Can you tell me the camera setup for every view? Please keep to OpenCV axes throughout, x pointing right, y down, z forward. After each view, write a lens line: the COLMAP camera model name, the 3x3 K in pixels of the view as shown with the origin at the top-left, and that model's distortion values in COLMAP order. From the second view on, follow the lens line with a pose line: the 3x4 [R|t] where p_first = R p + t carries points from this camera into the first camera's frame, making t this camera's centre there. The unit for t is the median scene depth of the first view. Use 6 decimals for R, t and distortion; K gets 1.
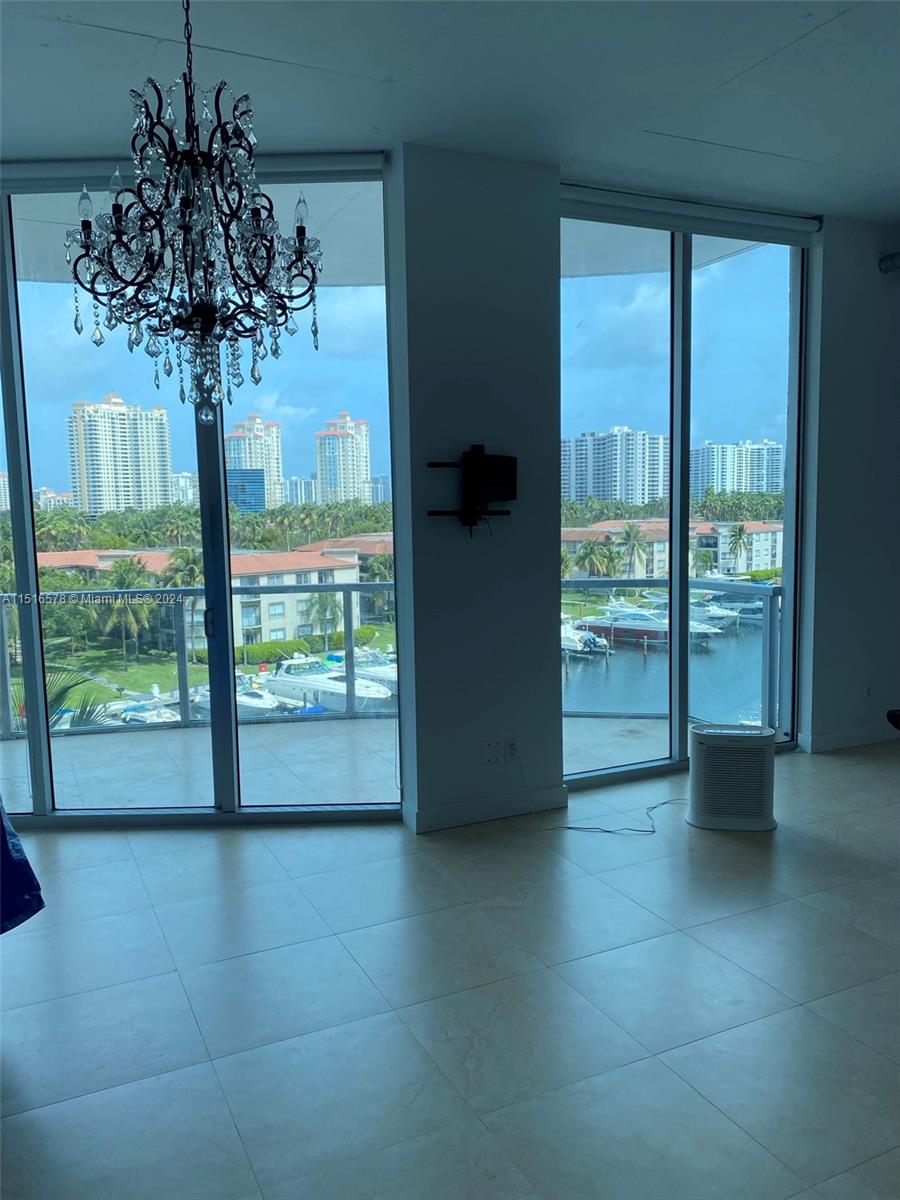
lens RADIAL K [[929.3, 0, 450.0], [0, 929.3, 600.0], [0, 0, 1]] dist [0.131960, -0.256581]
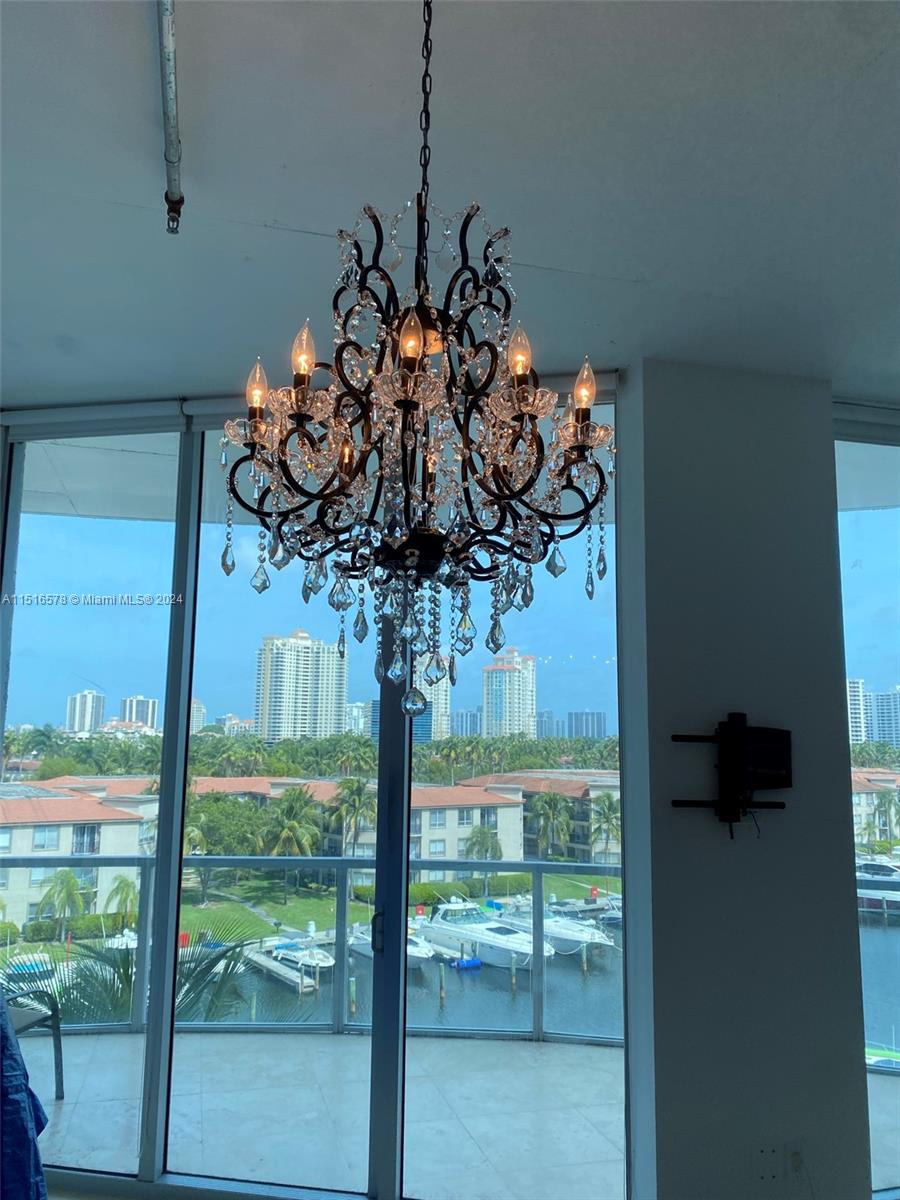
lens RADIAL K [[929.3, 0, 450.0], [0, 929.3, 600.0], [0, 0, 1]] dist [0.131960, -0.256581]
pose [[0.984250, 0.008624, -0.176573, -0.065509], [-0.051988, 0.968764, -0.242475, -0.058156], [0.168967, 0.247835, 0.953954, 0.207417]]
